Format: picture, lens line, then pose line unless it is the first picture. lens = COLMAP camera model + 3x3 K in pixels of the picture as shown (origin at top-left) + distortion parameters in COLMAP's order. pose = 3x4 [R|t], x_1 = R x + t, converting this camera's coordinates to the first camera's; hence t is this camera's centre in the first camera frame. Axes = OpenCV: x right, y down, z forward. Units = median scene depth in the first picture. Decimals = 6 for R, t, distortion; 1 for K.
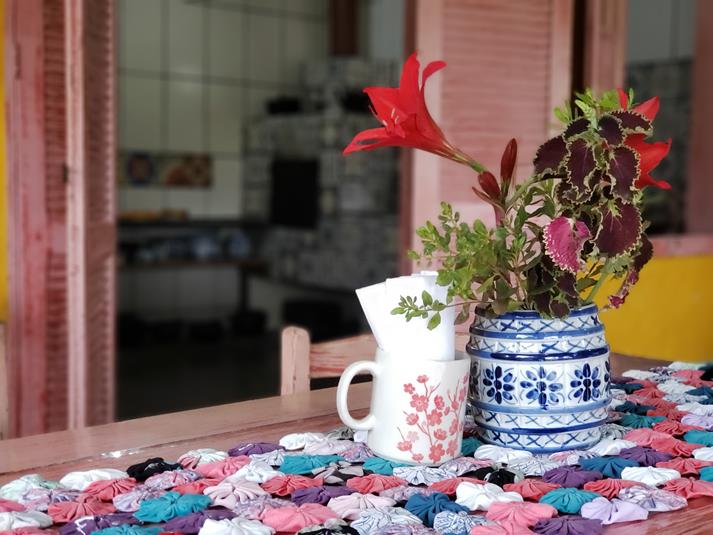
lens RADIAL K [[1057.3, 0, 356.5], [0, 1057.3, 267.5], [0, 0, 1]] dist [0.086652, 0.015028]
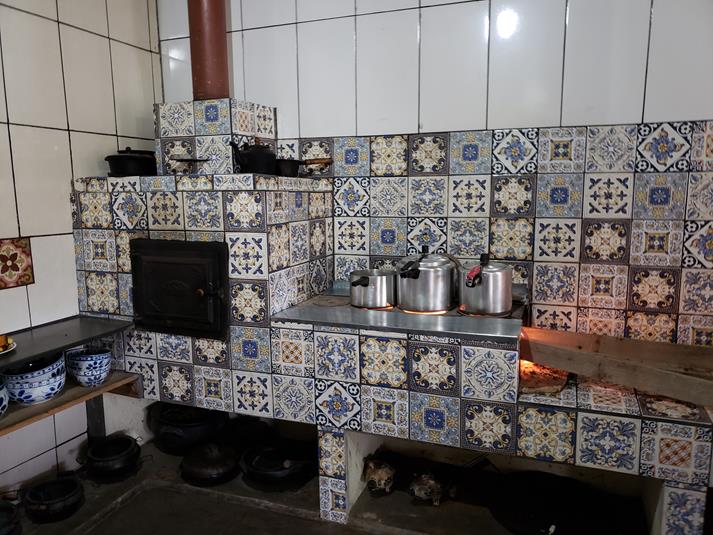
lens RADIAL K [[553.2, 0, 356.5], [0, 553.2, 267.5], [0, 0, 1]] dist [-0.011631, -0.006491]
pose [[0.852788, -0.097243, 0.513124, -0.142570], [0.059044, 0.994165, 0.090278, -0.107032], [-0.518909, -0.046691, 0.853553, 0.595423]]
